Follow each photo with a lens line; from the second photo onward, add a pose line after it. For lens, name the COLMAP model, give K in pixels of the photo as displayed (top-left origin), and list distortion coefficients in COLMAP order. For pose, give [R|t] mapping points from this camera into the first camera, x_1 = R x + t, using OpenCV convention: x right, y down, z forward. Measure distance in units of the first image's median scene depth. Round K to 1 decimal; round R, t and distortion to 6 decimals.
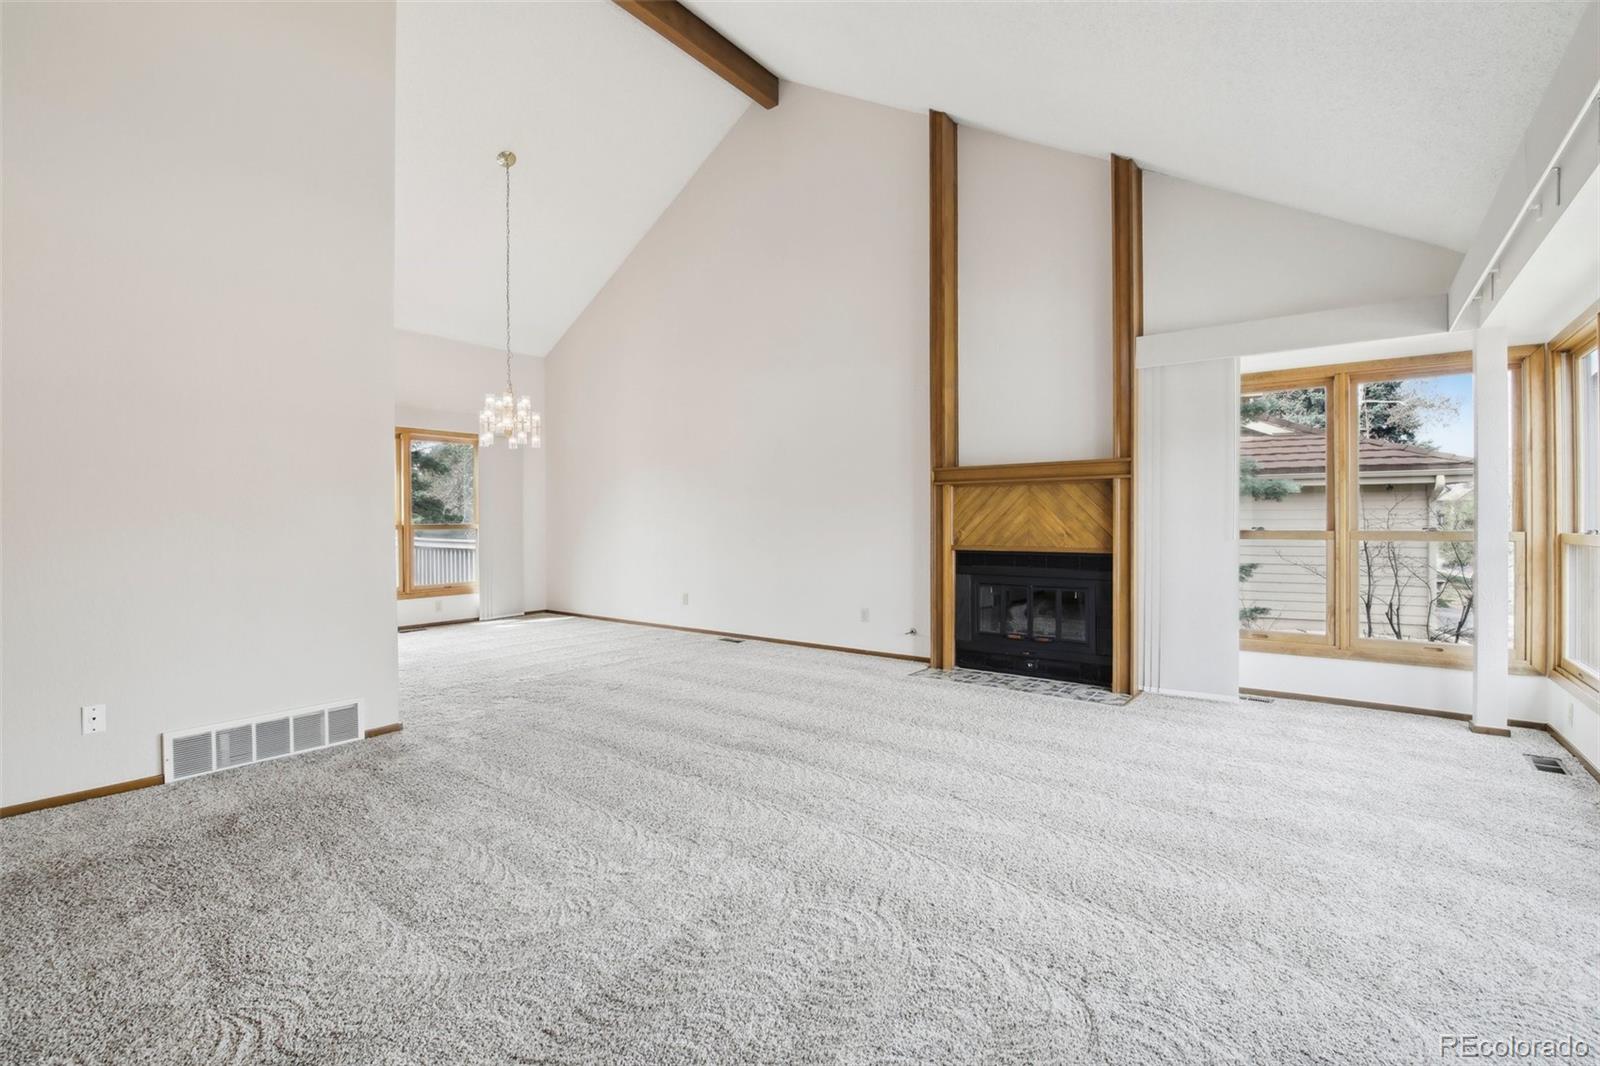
lens RADIAL K [[709.1, 0, 791.9], [0, 709.1, 519.1], [0, 0, 1]] dist [-0.002019, -0.009550]
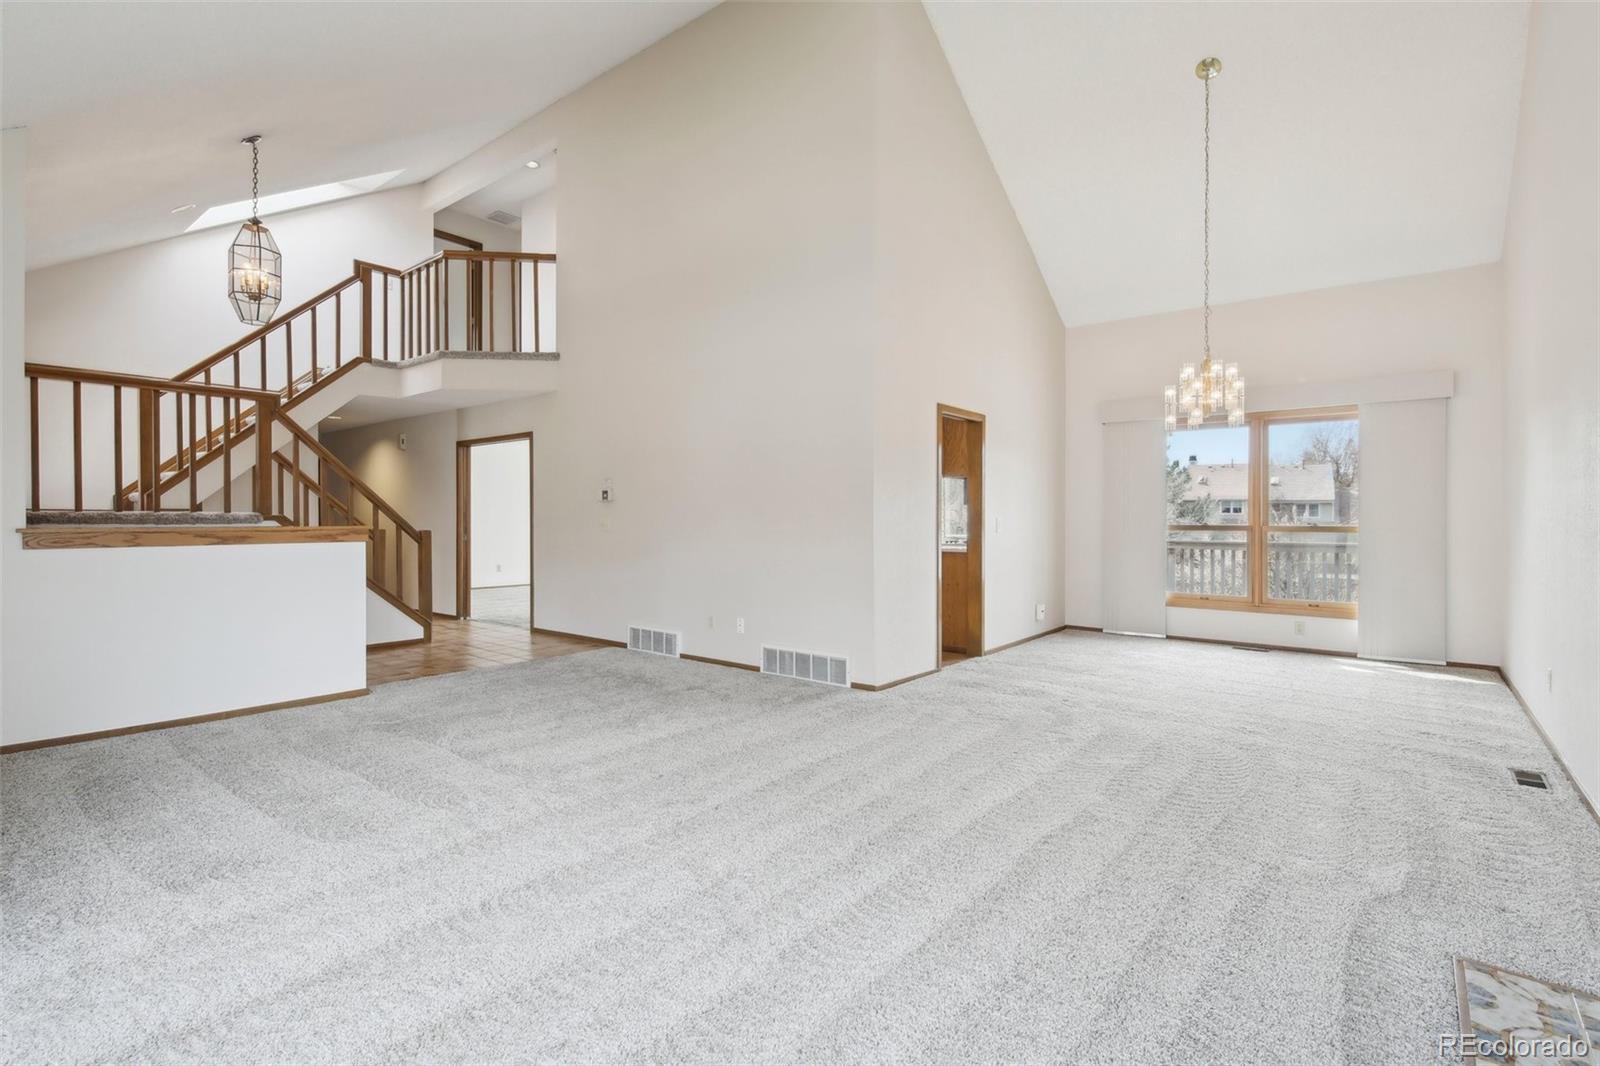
lens RADIAL K [[709.1, 0, 791.9], [0, 709.1, 519.1], [0, 0, 1]] dist [-0.002019, -0.009550]
pose [[-0.051091, 0.000152, -0.998694, 0.716657], [-0.003024, 0.999995, 0.000307, 0.001085], [0.998689, 0.003036, -0.051090, 0.998727]]
